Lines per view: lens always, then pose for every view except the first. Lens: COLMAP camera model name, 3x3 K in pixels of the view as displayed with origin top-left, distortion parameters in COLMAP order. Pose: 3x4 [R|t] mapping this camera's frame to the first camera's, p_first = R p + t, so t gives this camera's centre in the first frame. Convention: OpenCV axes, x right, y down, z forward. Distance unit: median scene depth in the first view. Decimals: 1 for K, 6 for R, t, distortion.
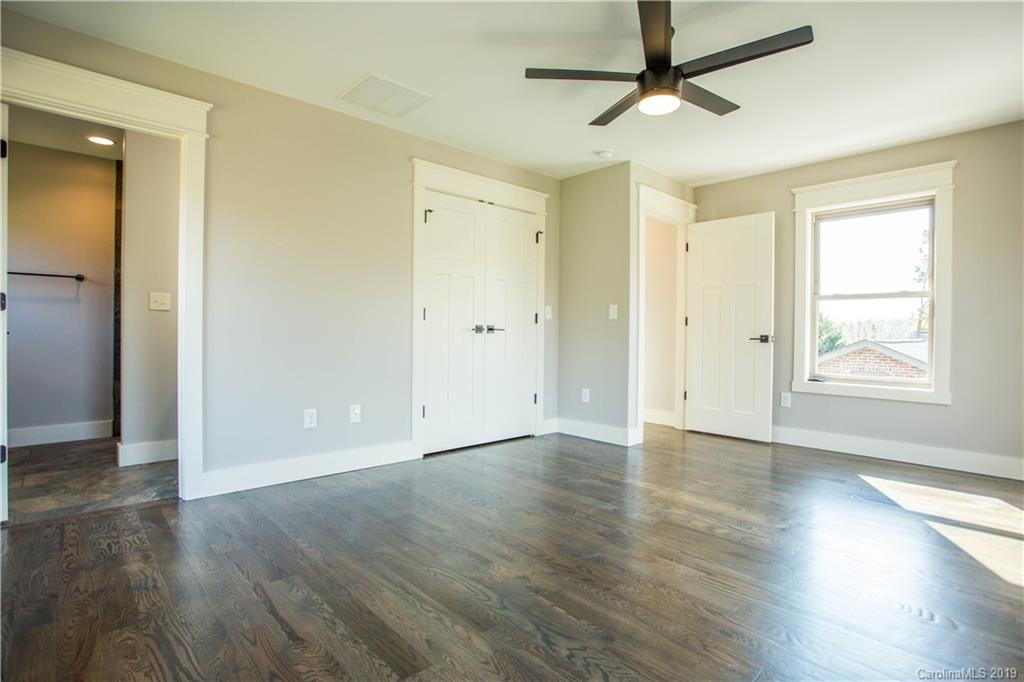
lens RADIAL K [[484.6, 0, 510.1], [0, 484.6, 335.1], [0, 0, 1]] dist [-0.028683, -0.000006]
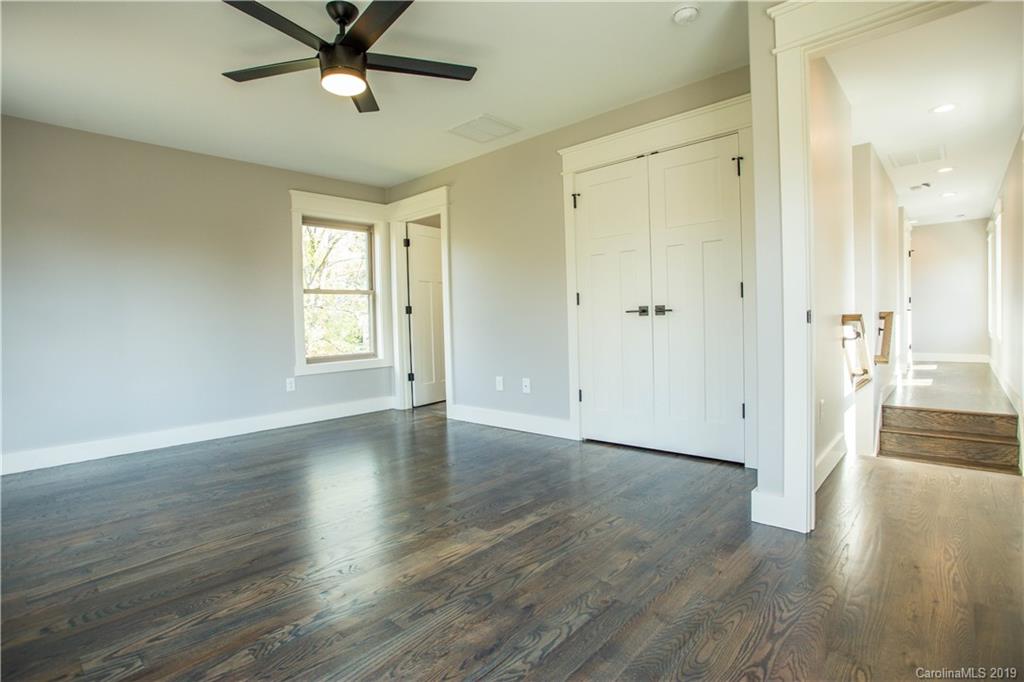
lens RADIAL K [[484.6, 0, 510.1], [0, 484.6, 335.1], [0, 0, 1]] dist [-0.028683, -0.000006]
pose [[0.105066, 0.014899, -0.994354, 0.950927], [0.015377, 0.999744, 0.016605, 0.015065], [0.994346, -0.017035, 0.104810, 0.889344]]
